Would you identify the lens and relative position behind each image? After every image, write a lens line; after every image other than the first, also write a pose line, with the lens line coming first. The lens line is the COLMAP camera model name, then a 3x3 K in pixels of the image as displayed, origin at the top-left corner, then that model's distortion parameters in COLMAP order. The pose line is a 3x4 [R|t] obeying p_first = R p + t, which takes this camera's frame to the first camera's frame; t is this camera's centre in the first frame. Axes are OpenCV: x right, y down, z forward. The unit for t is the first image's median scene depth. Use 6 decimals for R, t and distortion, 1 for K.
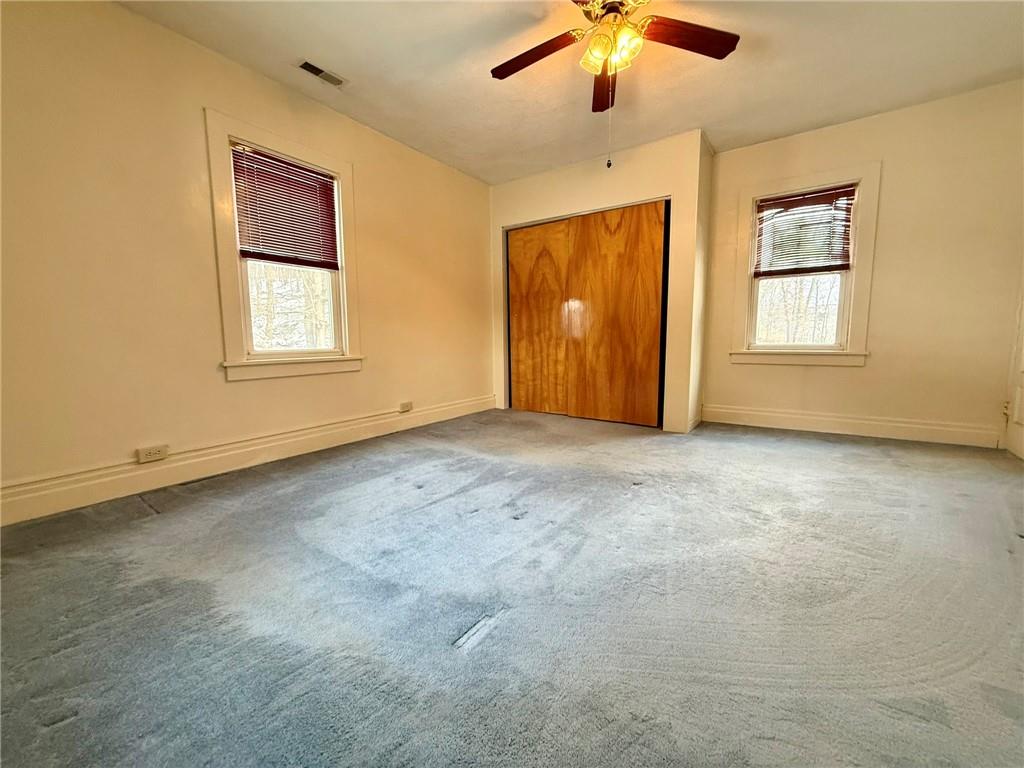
lens RADIAL K [[408.3, 0, 512.0], [0, 408.3, 384.0], [0, 0, 1]] dist [-0.008606, -0.000028]
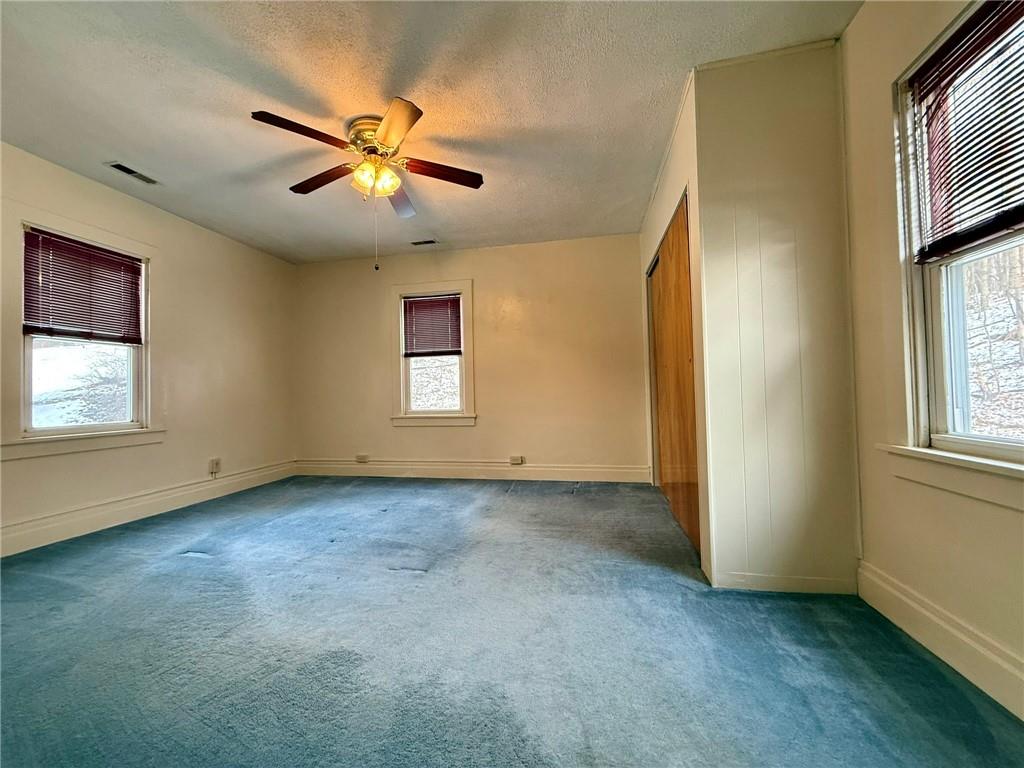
lens RADIAL K [[408.3, 0, 512.0], [0, 408.3, 384.0], [0, 0, 1]] dist [-0.008606, -0.000028]
pose [[0.404747, -0.019631, -0.914218, 1.078729], [-0.085079, 0.994624, -0.059024, -0.120587], [0.910462, 0.101671, 0.400901, 0.669421]]
